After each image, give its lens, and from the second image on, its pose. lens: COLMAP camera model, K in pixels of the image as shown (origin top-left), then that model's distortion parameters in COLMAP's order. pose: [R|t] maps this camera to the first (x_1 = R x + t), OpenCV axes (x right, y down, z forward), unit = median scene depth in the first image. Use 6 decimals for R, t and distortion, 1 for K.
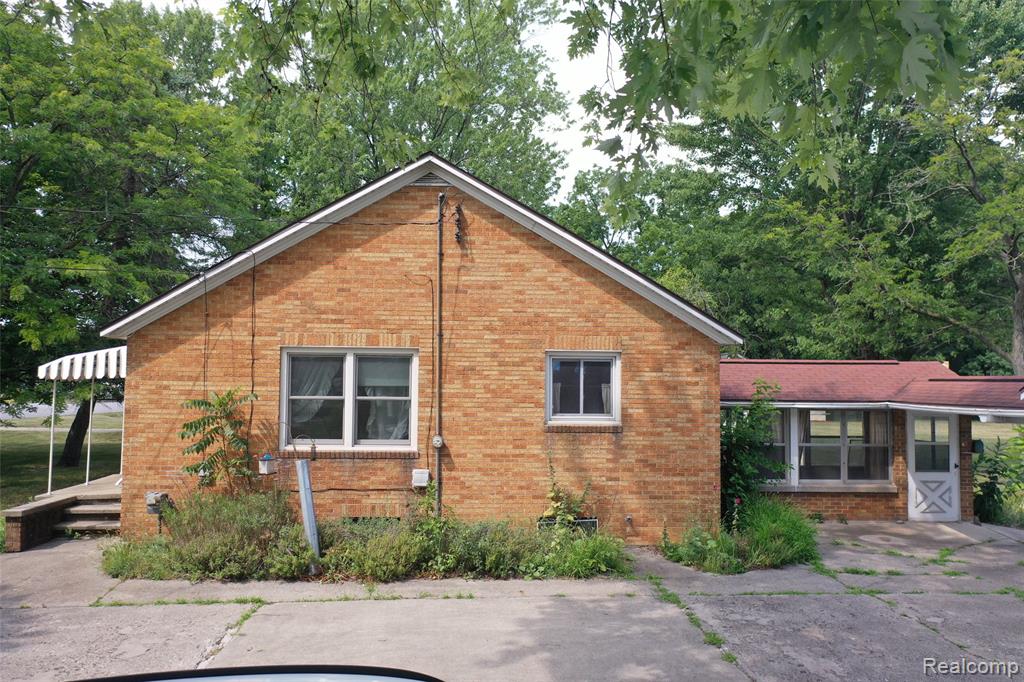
lens RADIAL K [[795.2, 0, 512.0], [0, 795.2, 341.0], [0, 0, 1]] dist [0.006817, 0.003261]
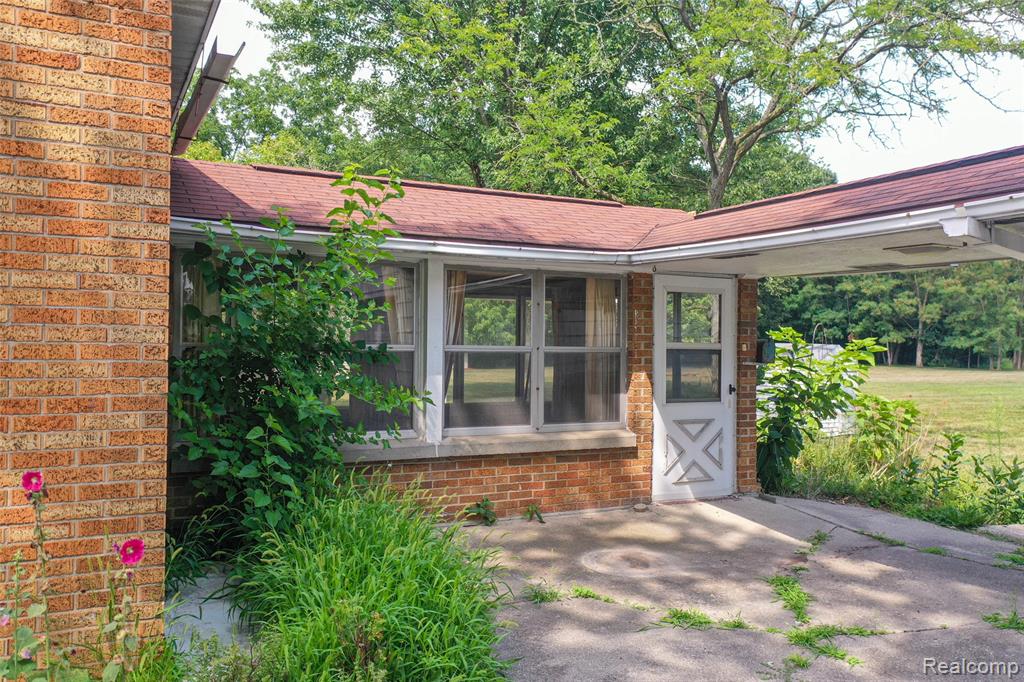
lens RADIAL K [[816.6, 0, 512.0], [0, 816.6, 341.0], [0, 0, 1]] dist [0.000368, 0.006983]
pose [[0.908859, 0.002080, 0.417098, 0.210323], [-0.024609, 0.998513, 0.048643, 0.104631], [-0.416377, -0.054474, 0.907559, 0.588337]]
